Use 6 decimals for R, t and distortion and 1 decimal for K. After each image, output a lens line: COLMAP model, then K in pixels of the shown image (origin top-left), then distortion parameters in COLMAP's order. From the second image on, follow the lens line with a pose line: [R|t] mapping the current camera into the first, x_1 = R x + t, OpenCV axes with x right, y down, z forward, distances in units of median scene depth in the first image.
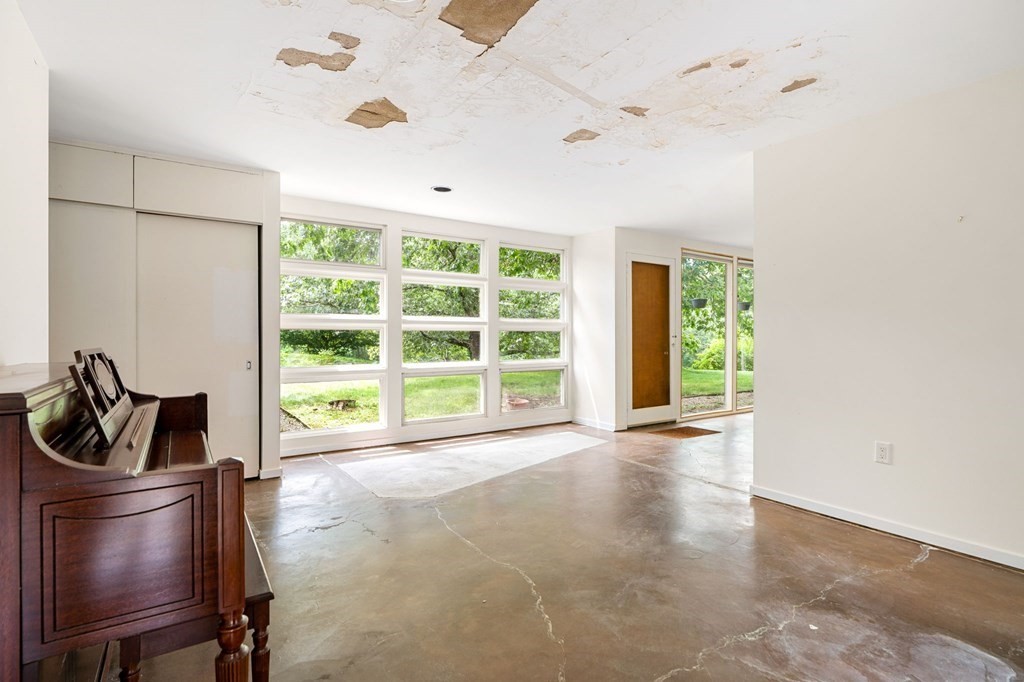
lens RADIAL K [[509.1, 0, 512.0], [0, 509.1, 341.0], [0, 0, 1]] dist [0.000372, 0.000015]
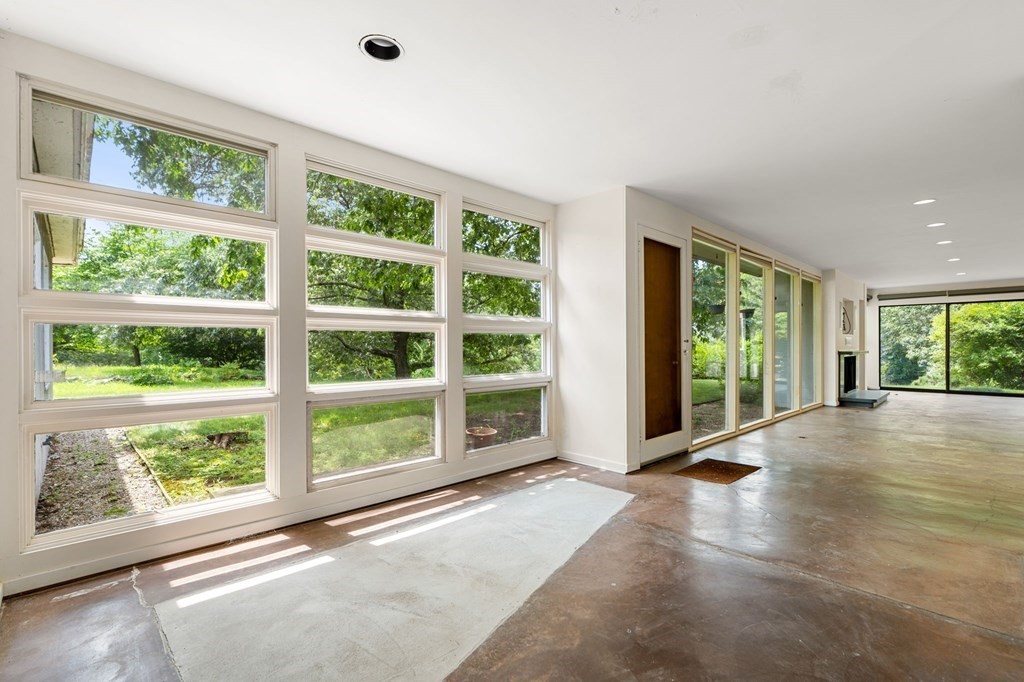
lens RADIAL K [[482.0, 0, 512.0], [0, 482.0, 341.0], [0, 0, 1]] dist [-0.000056, 0.000049]
pose [[0.986895, -0.005049, 0.161286, -0.062503], [0.008564, 0.999741, -0.021106, 0.005705], [-0.161137, 0.022211, 0.986682, 0.357143]]
